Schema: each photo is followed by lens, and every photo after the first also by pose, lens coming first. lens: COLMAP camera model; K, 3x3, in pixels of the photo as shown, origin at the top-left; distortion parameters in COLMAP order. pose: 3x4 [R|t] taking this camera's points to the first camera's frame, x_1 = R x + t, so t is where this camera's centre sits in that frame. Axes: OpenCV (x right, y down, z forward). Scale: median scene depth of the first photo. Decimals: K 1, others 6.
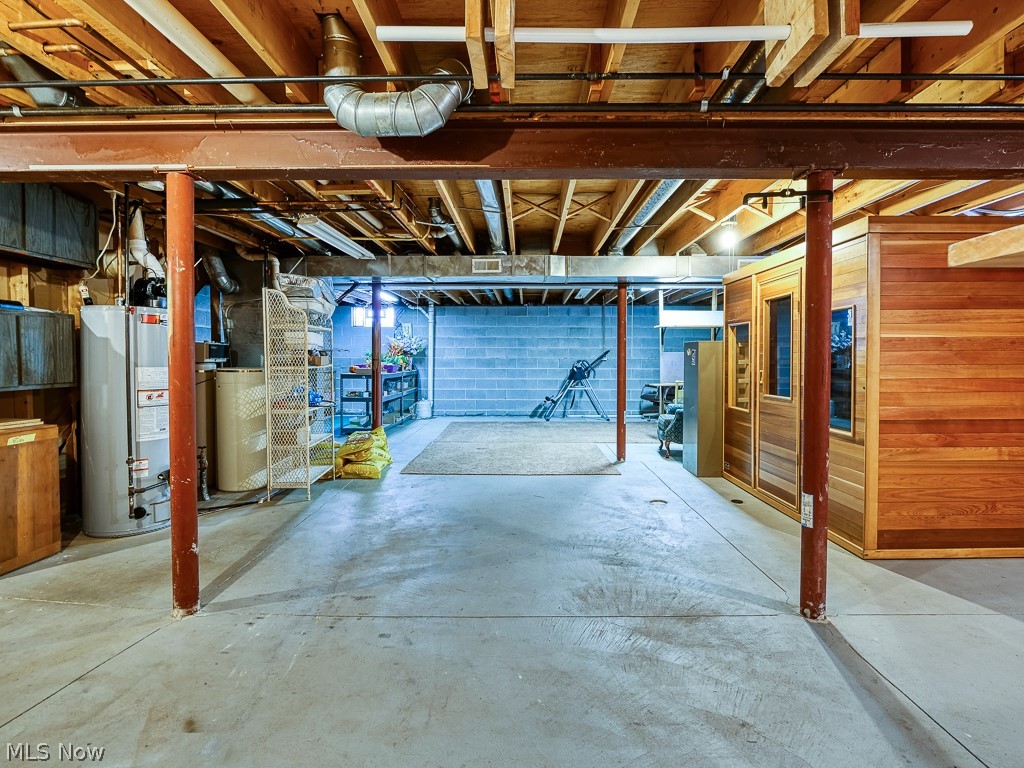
lens RADIAL K [[497.3, 0, 514.0], [0, 497.3, 375.3], [0, 0, 1]] dist [-0.011234, -0.002132]
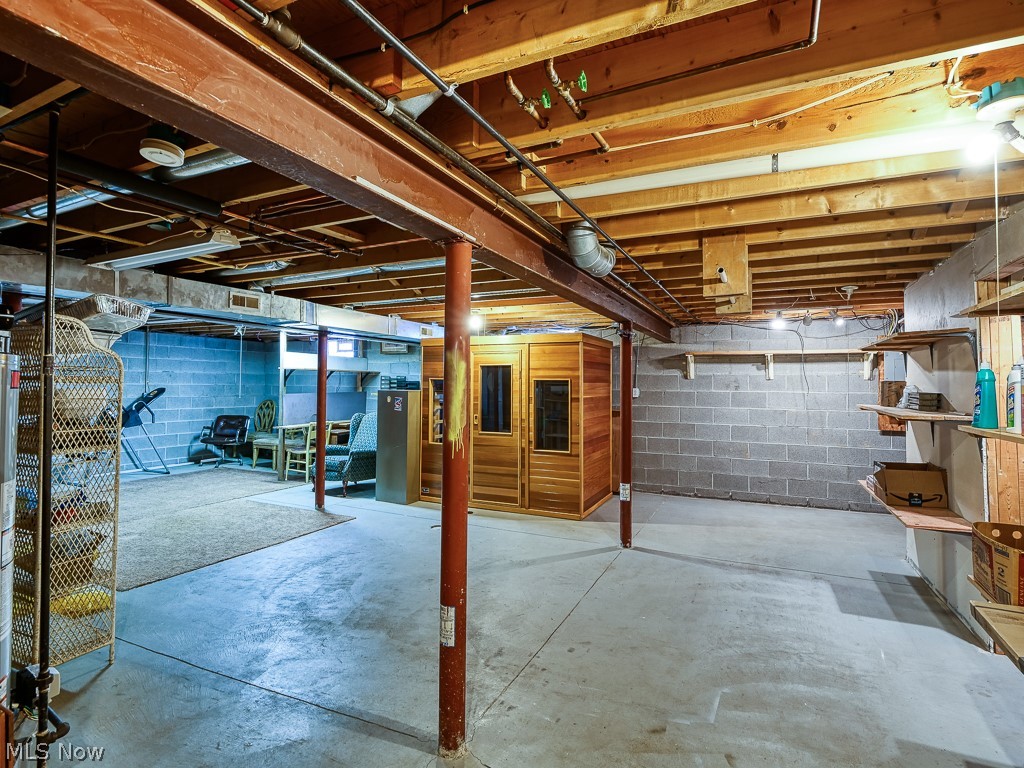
lens RADIAL K [[497.3, 0, 529.6], [0, 497.3, 371.8], [0, 0, 1]] dist [-0.011234, -0.002132]
pose [[0.429238, 0.031981, 0.902625, -0.889505], [0.021766, 0.998716, -0.045736, -0.079691], [-0.902929, 0.039279, 0.427991, 0.315117]]
